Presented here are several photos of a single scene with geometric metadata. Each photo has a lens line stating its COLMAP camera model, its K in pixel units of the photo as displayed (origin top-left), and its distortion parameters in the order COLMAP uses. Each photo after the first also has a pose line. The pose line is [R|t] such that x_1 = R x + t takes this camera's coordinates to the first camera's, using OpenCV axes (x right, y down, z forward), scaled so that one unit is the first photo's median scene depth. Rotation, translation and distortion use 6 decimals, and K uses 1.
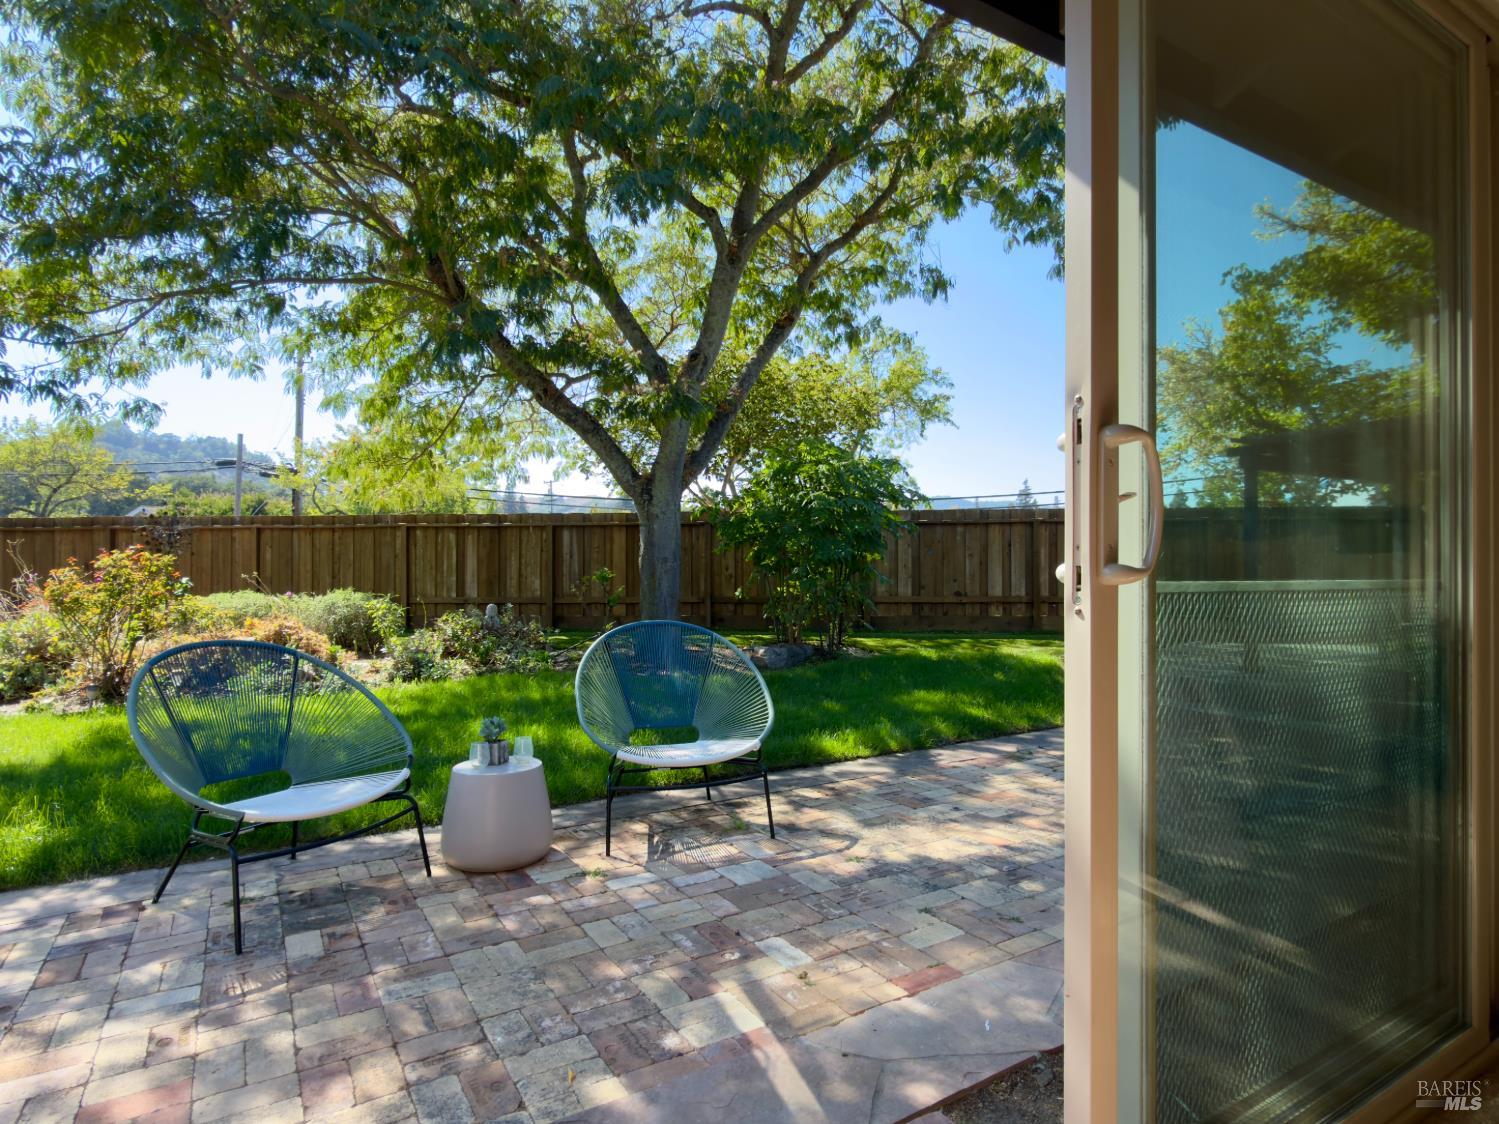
lens RADIAL K [[833.9, 0, 750.1], [0, 833.9, 559.4], [0, 0, 1]] dist [-0.002872, 0.002372]
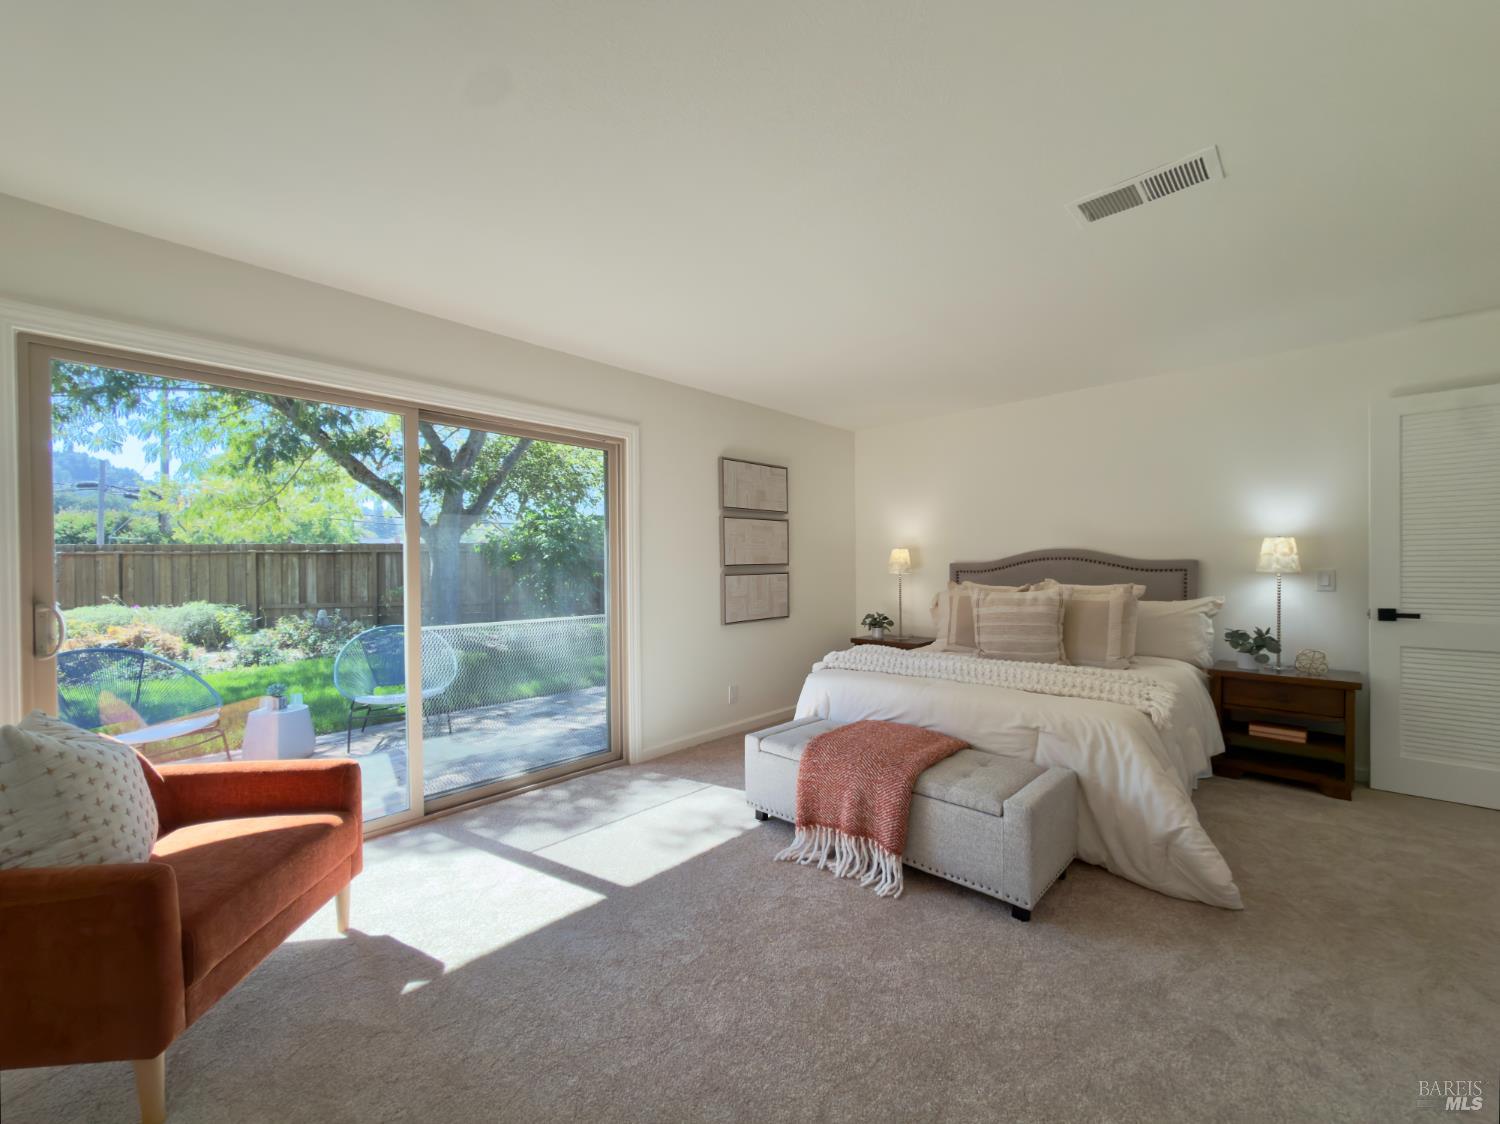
lens RADIAL K [[600.5, 0, 752.4], [0, 600.5, 560.7], [0, 0, 1]] dist [0.001320, -0.000093]
pose [[0.962691, -0.009239, 0.270446, 0.149590], [0.008486, 0.999956, 0.003951, -0.033909], [-0.270471, -0.001509, 0.962727, -0.241282]]
